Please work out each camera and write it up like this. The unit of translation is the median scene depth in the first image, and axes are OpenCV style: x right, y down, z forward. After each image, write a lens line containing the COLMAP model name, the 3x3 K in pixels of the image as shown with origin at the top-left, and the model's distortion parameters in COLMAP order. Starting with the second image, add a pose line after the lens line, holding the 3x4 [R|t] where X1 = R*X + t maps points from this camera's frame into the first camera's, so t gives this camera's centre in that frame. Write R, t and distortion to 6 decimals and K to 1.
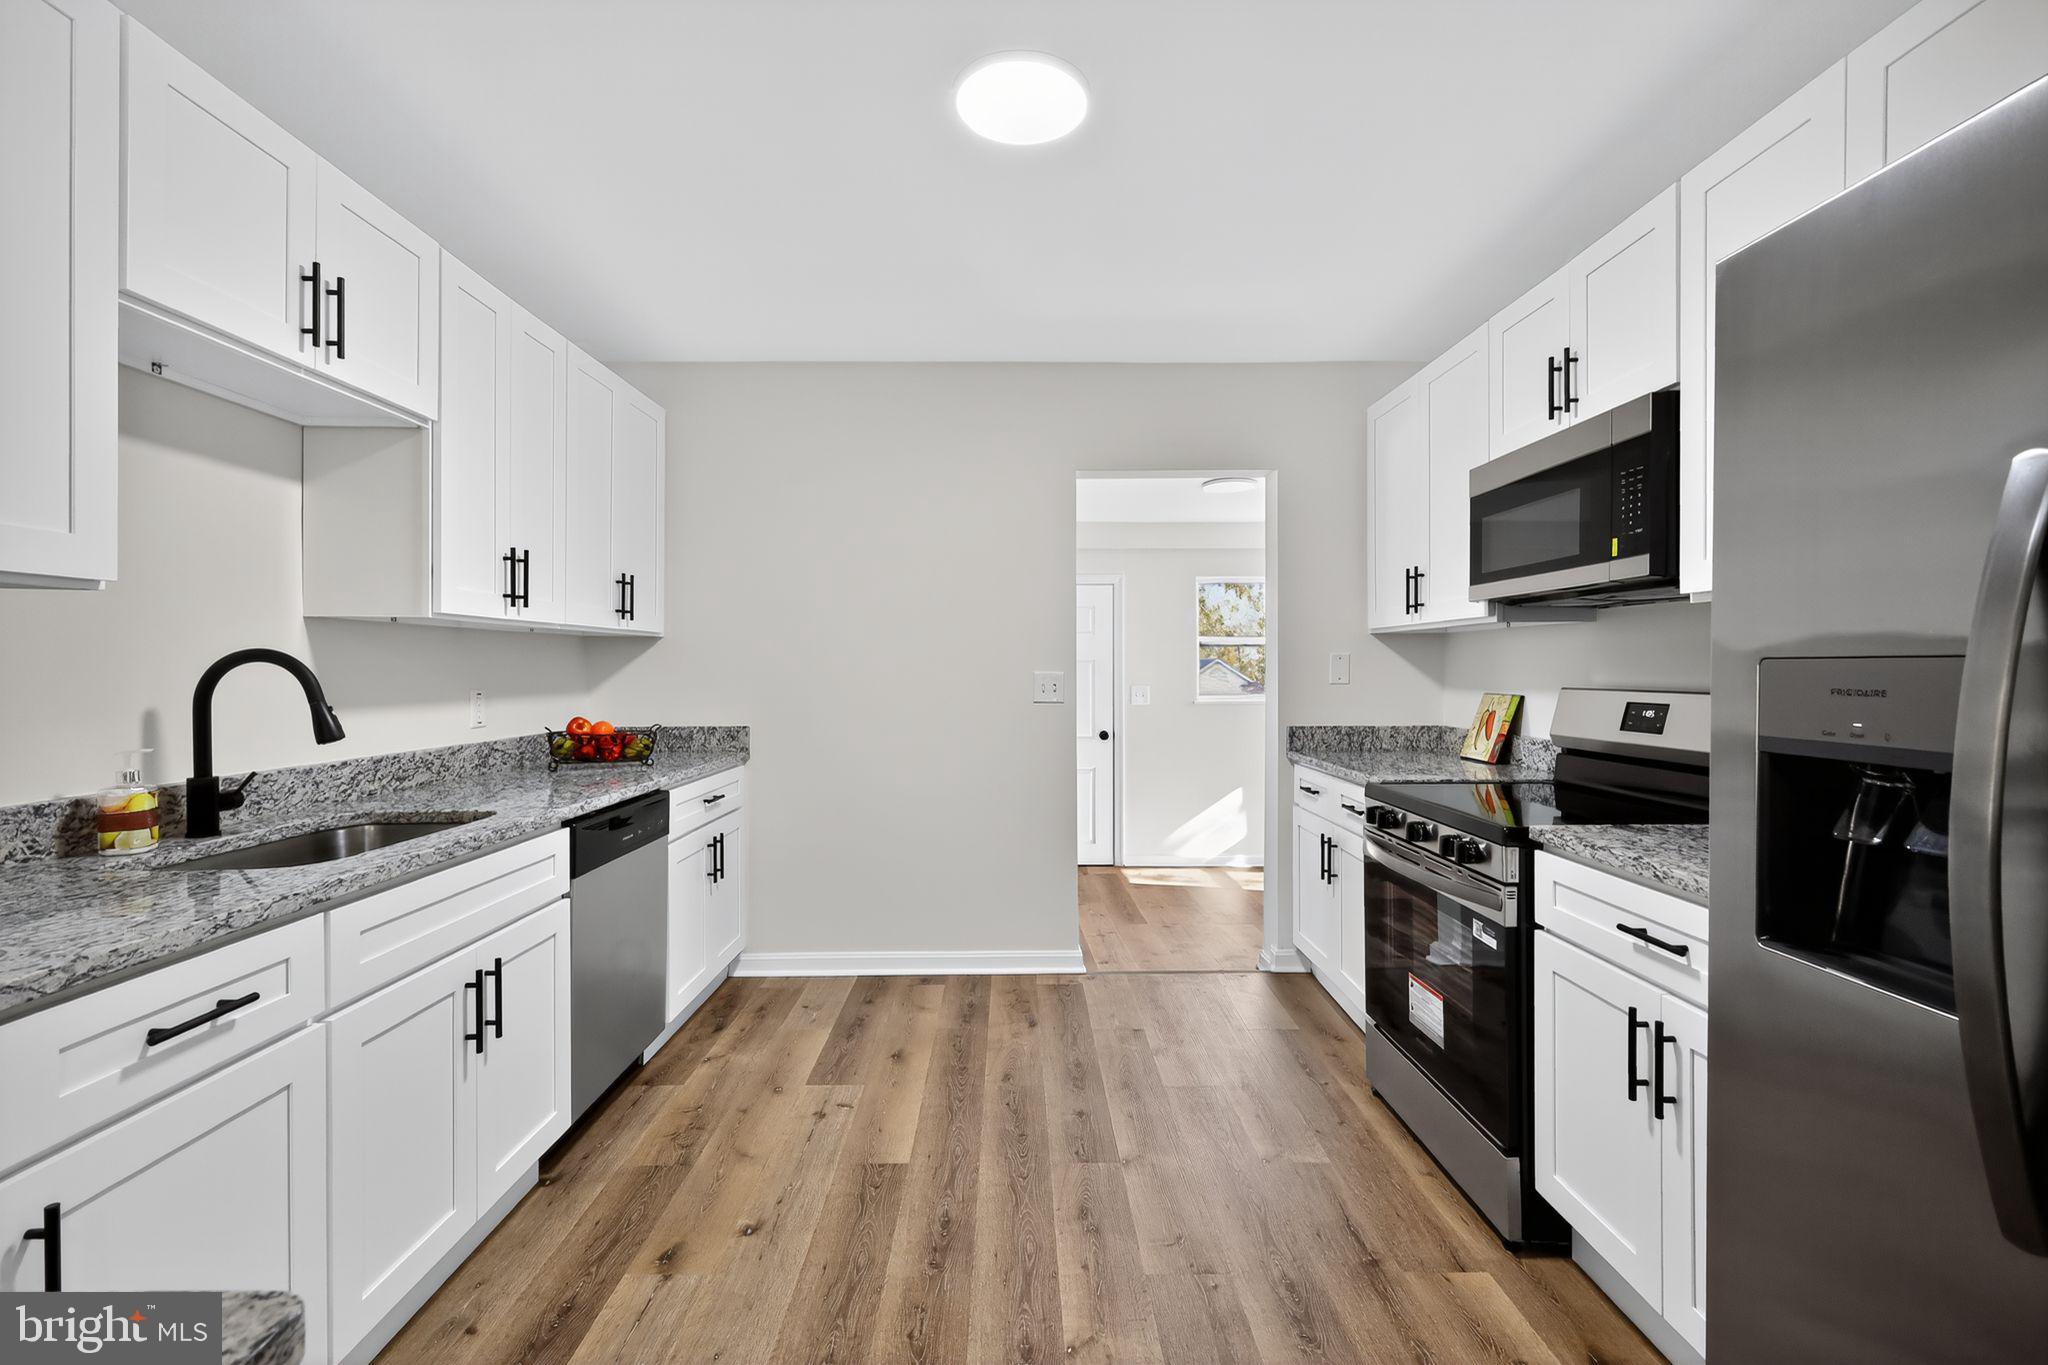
lens RADIAL K [[896.0, 0, 1016.4], [0, 896.0, 676.8], [0, 0, 1]] dist [0.001154, 0.000021]
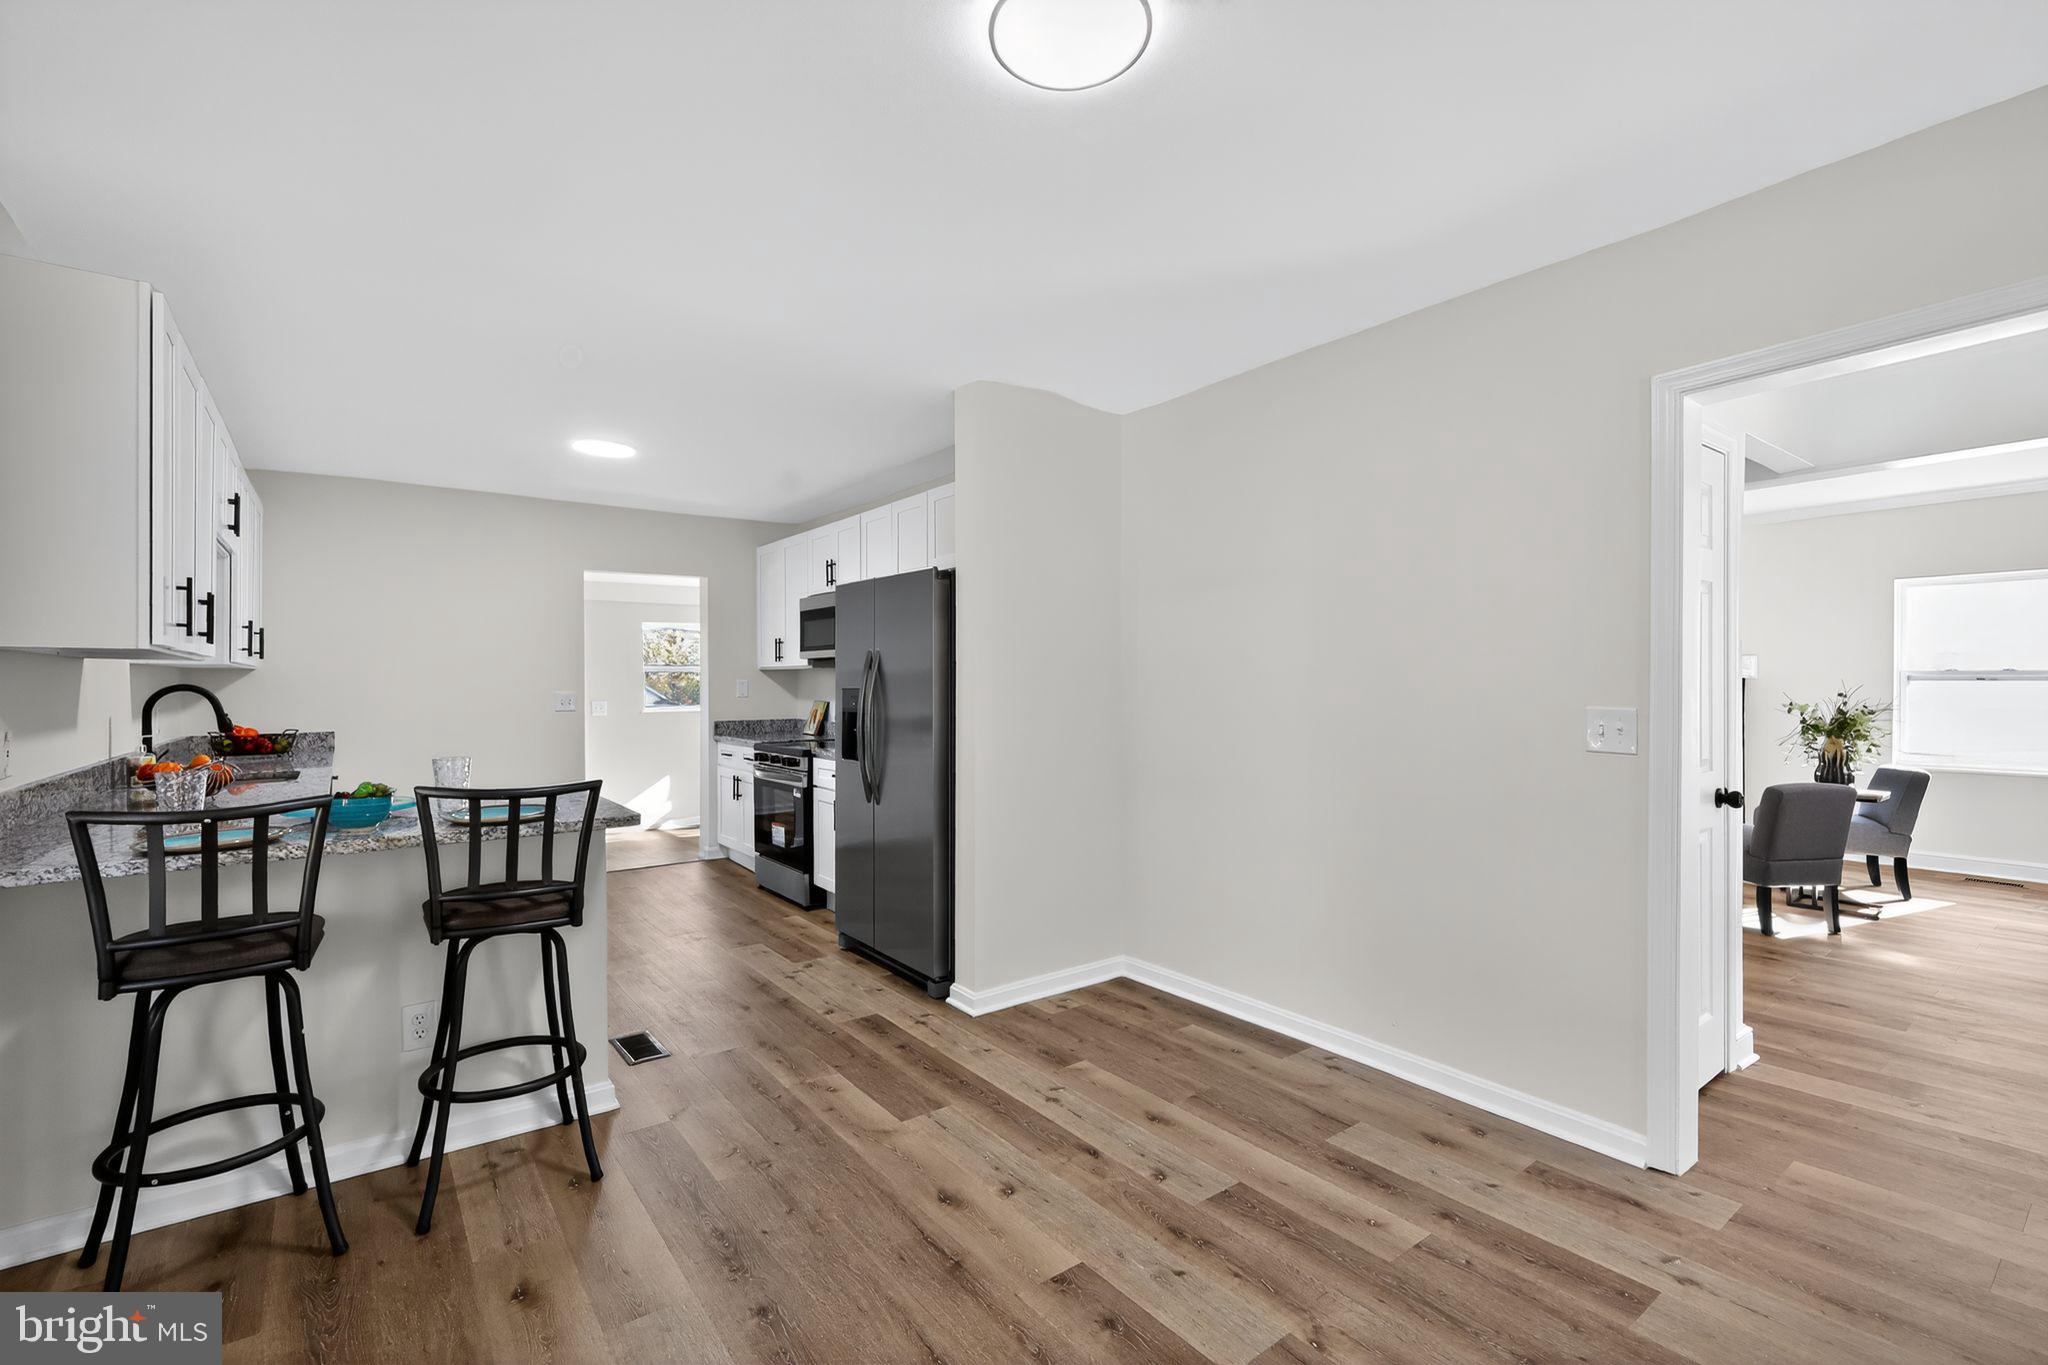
lens RADIAL K [[896.0, 0, 1017.1], [0, 896.0, 685.9], [0, 0, 1]] dist [0.001154, 0.000021]
pose [[0.802059, -0.003334, 0.597236, -0.329493], [0.006768, 0.999971, -0.003507, -0.005625], [-0.597207, 0.006855, 0.802058, -0.935928]]
